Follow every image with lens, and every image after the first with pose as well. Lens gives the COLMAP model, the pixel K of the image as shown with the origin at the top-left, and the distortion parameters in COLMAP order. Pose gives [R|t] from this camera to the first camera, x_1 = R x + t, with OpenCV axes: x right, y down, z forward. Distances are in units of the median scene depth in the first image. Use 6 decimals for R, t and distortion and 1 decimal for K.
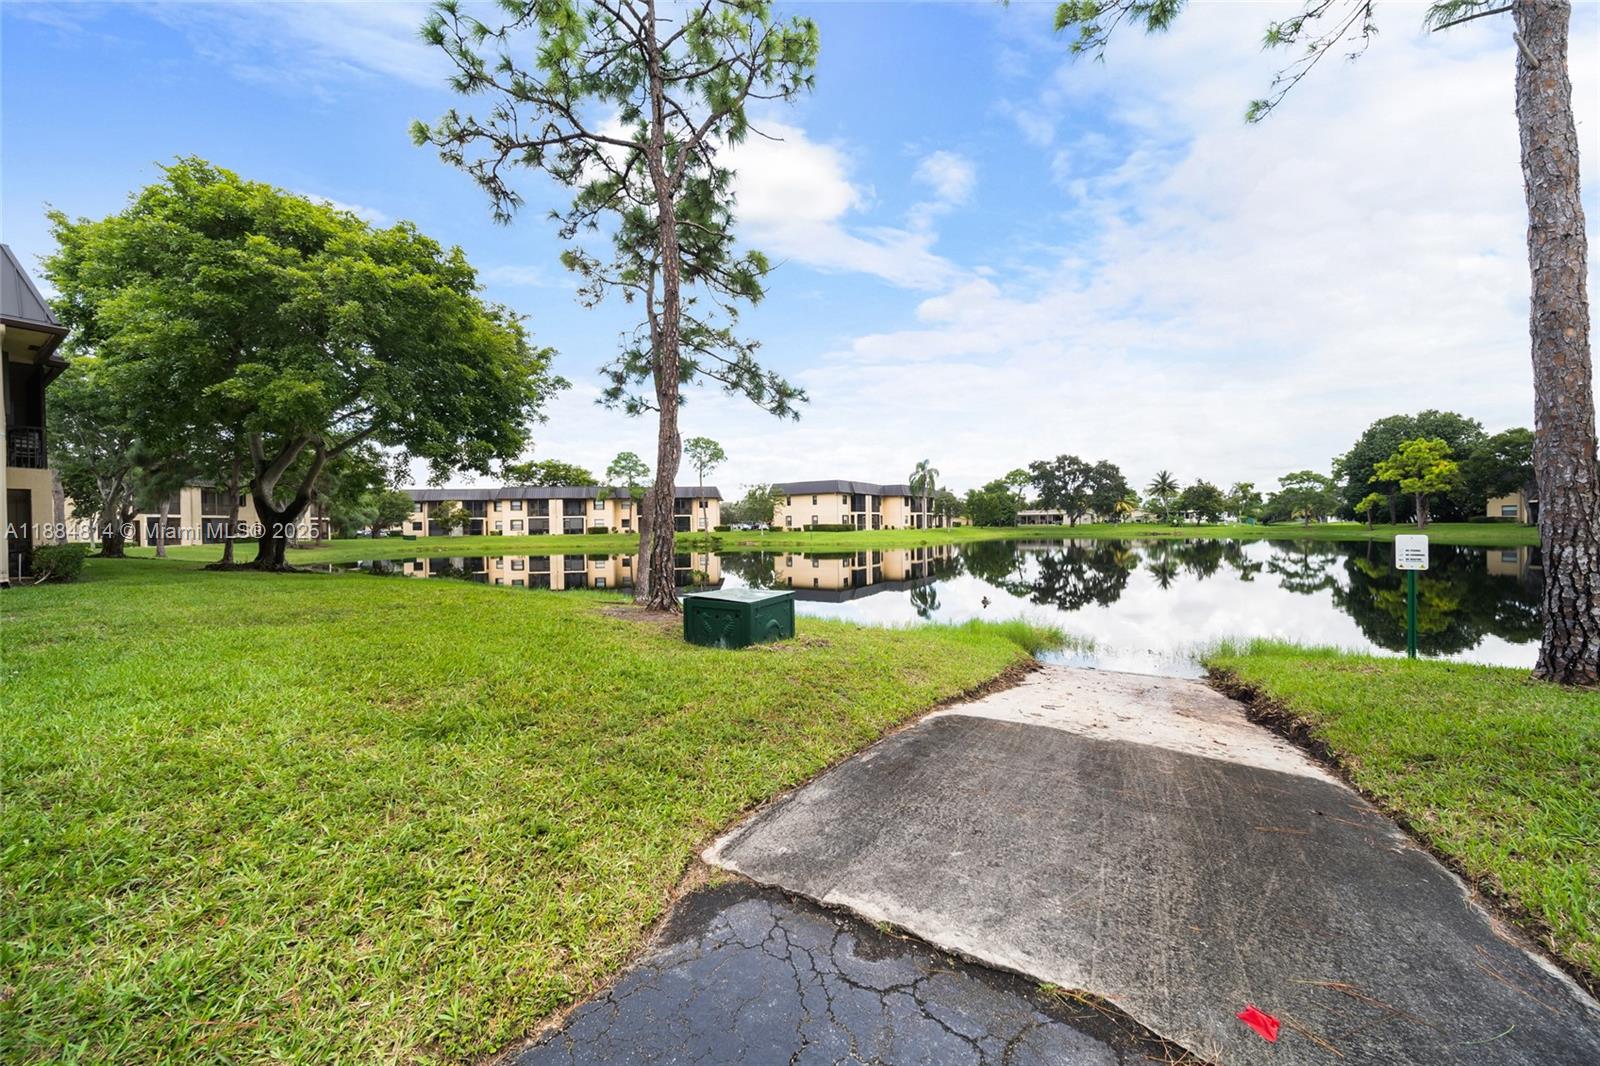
lens RADIAL K [[557.1, 0, 799.5], [0, 557.1, 527.6], [0, 0, 1]] dist [0.000867, -0.001293]
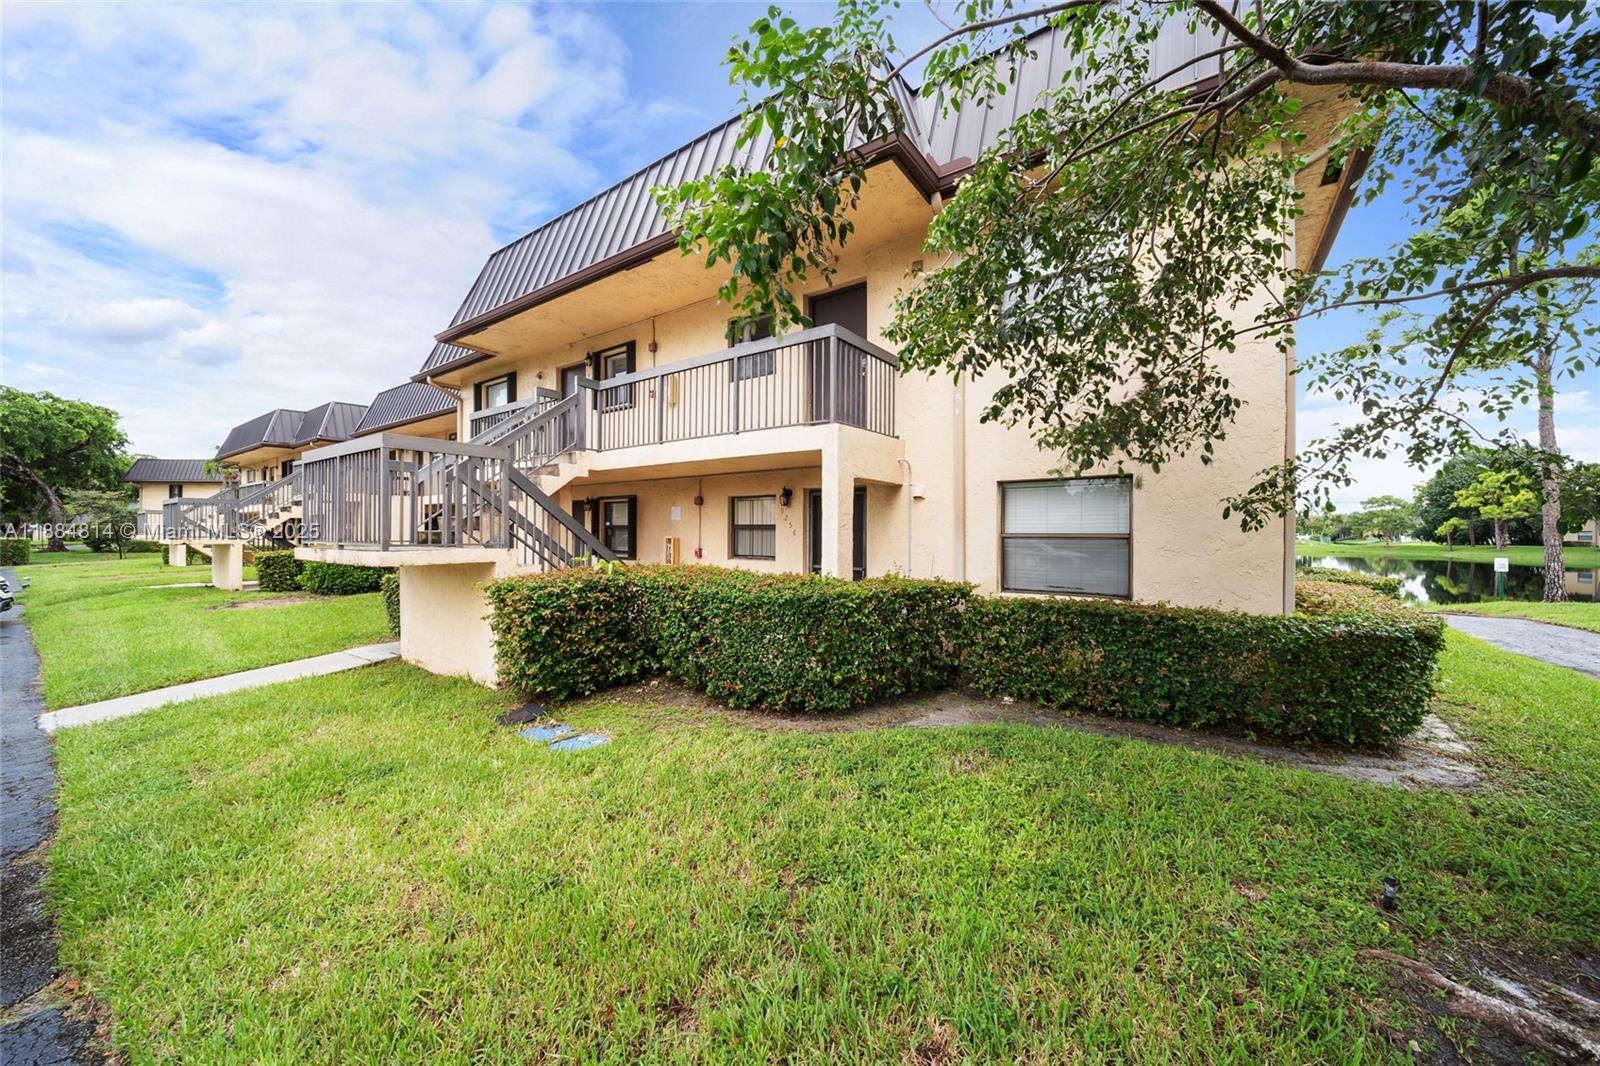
lens RADIAL K [[557.1, 0, 799.3], [0, 557.1, 527.9], [0, 0, 1]] dist [0.000867, -0.001293]
pose [[0.998152, 0.018762, -0.057792, -0.206192], [-0.019587, 0.999714, -0.013754, -0.000497], [0.057518, 0.014860, 0.998234, -0.180889]]
